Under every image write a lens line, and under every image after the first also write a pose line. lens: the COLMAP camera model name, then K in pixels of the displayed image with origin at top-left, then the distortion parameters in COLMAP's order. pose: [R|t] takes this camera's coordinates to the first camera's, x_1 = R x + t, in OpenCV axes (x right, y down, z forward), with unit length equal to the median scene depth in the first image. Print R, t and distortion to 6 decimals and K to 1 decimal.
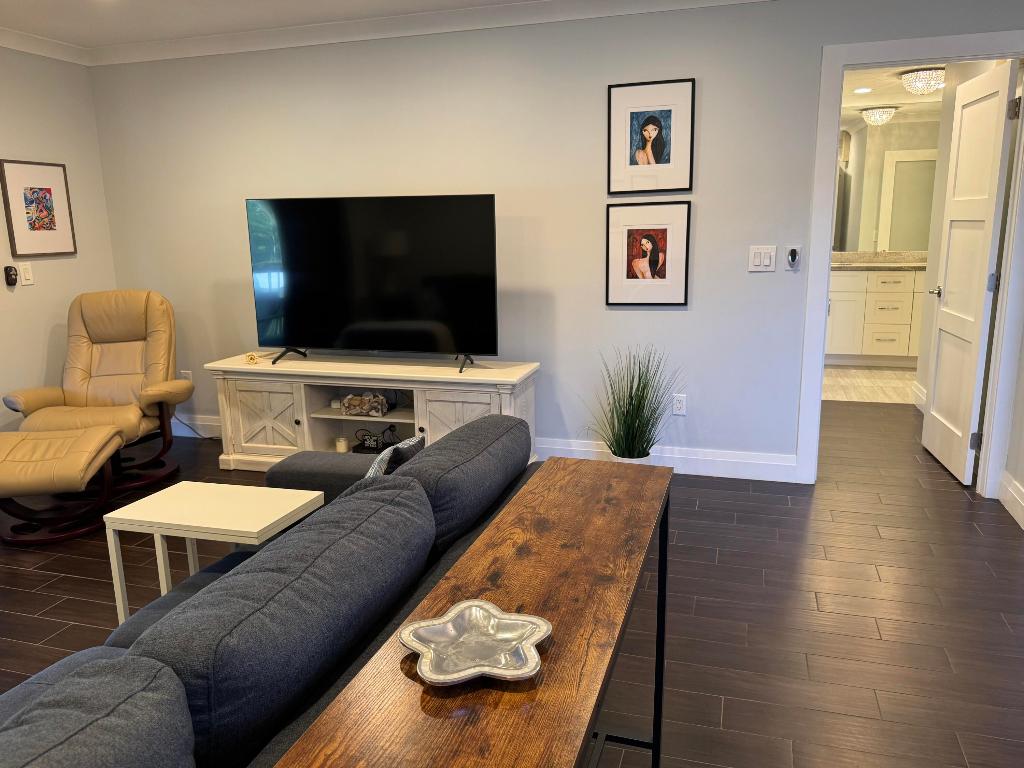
lens RADIAL K [[764.0, 0, 526.9], [0, 764.0, 398.2], [0, 0, 1]] dist [0.063535, -0.082346]
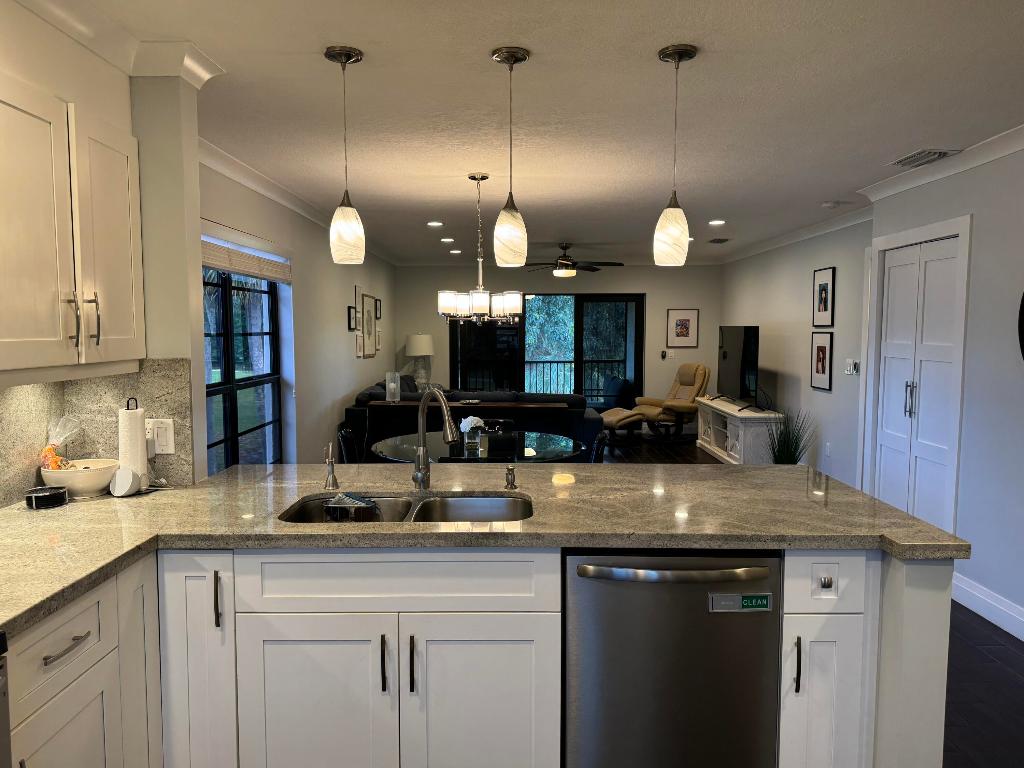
lens RADIAL K [[764.0, 0, 504.5], [0, 764.0, 386.7], [0, 0, 1]] dist [0.063535, -0.082346]
pose [[0.273201, 0.092959, -0.957455, 1.638663], [-0.216381, 0.975751, 0.032993, -0.028847], [0.937305, 0.198161, 0.286691, -0.175851]]
